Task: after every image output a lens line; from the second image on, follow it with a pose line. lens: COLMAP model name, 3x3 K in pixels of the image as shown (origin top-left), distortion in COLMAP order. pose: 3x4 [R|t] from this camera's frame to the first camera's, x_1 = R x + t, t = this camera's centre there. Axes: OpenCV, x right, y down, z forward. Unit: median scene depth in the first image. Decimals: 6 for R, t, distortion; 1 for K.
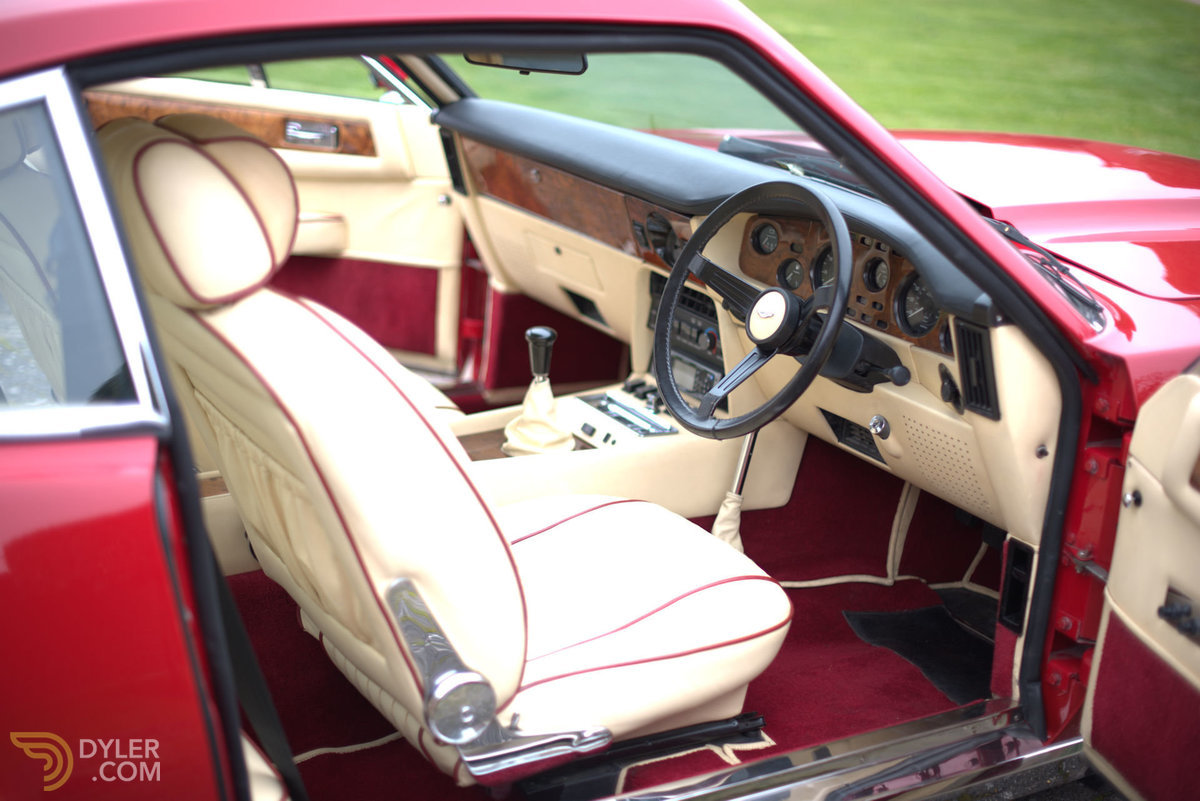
lens RADIAL K [[1945.6, 0, 599.5], [0, 1945.6, 401.1], [0, 0, 1]] dist [-0.106482, 0.000000]
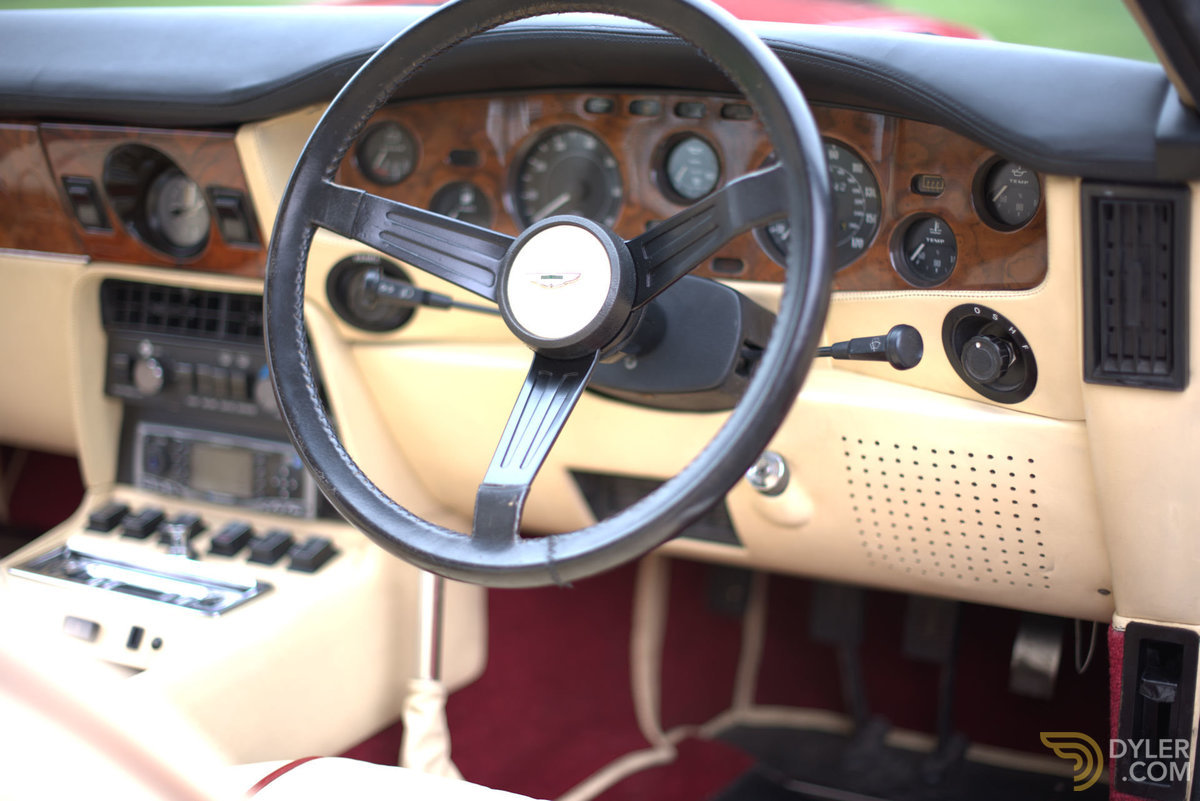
lens RADIAL K [[1945.6, 0, 601.7], [0, 1945.6, 398.5], [0, 0, 1]] dist [-0.106482, 0.000000]
pose [[0.854378, -0.210626, 0.475053, -0.107456], [0.220757, 0.974696, 0.035126, -0.028175], [-0.470431, 0.074860, 0.879256, 0.536045]]
